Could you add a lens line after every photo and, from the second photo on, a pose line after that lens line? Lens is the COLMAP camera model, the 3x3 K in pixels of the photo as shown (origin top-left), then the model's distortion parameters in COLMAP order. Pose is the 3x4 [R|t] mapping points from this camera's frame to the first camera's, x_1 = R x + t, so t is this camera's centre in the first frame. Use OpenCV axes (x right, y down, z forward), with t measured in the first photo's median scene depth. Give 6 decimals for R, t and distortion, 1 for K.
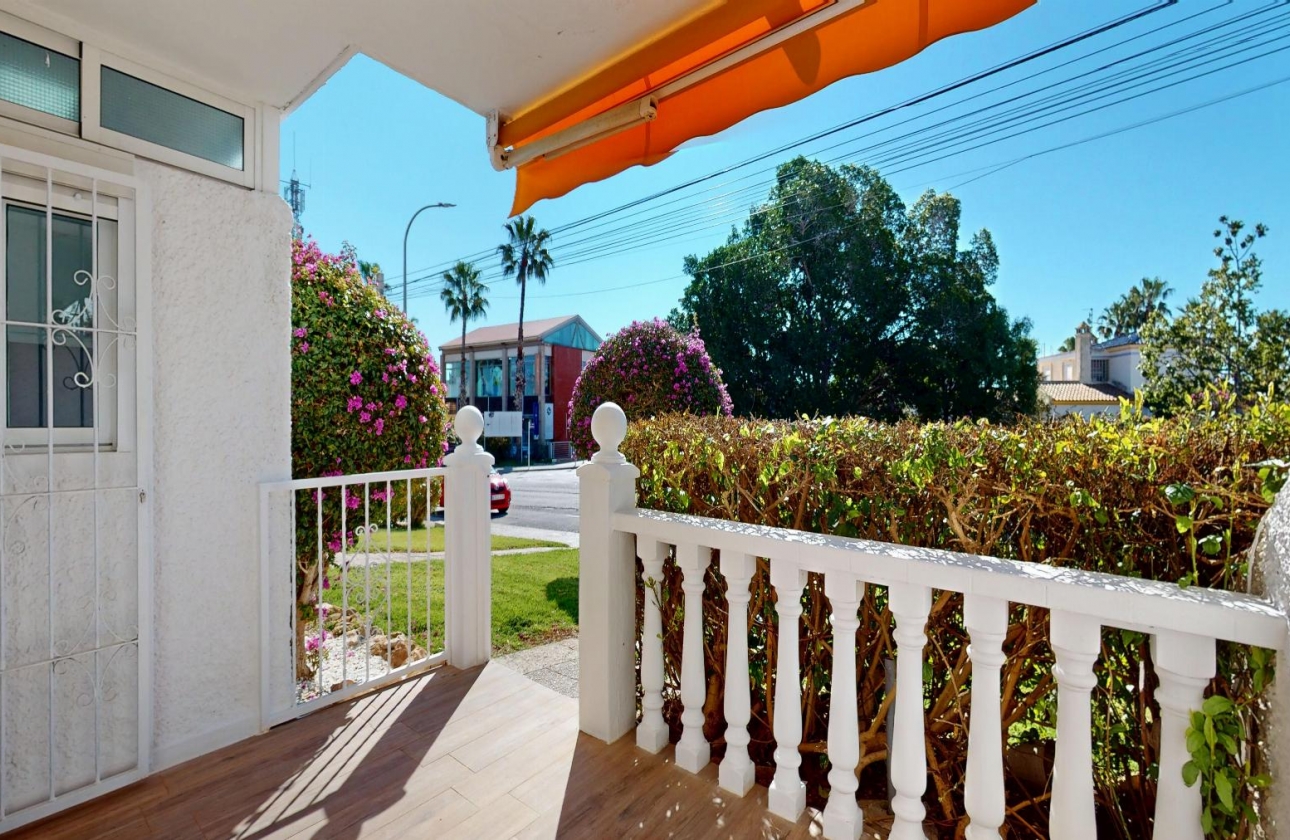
lens RADIAL K [[547.4, 0, 645.0], [0, 547.4, 420.0], [0, 0, 1]] dist [-0.002437, -0.000152]
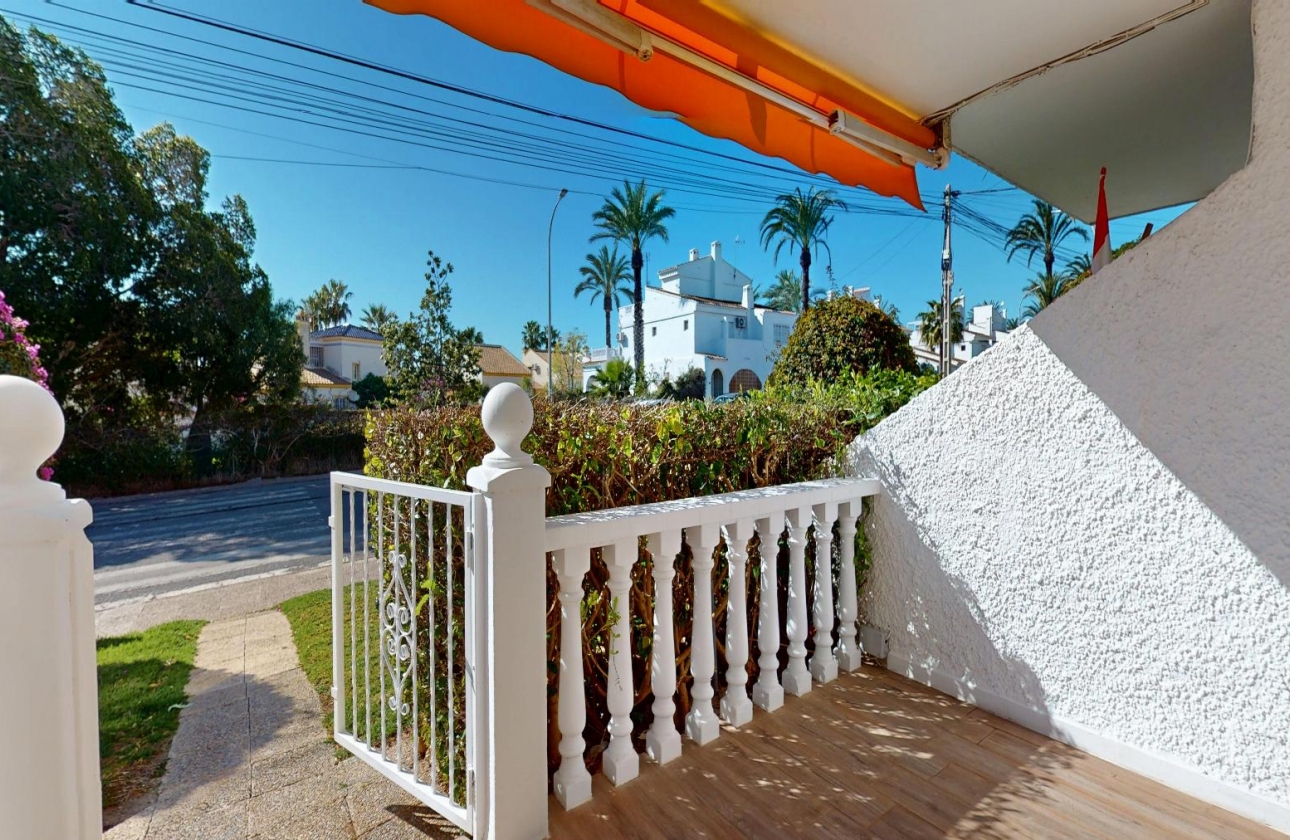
lens RADIAL K [[547.4, 0, 645.0], [0, 547.4, 420.0], [0, 0, 1]] dist [-0.002437, -0.000152]
pose [[0.284637, -0.039132, 0.957836, -0.092435], [0.006448, 0.999222, 0.038907, -0.001482], [-0.958614, -0.004898, 0.284668, 0.081430]]
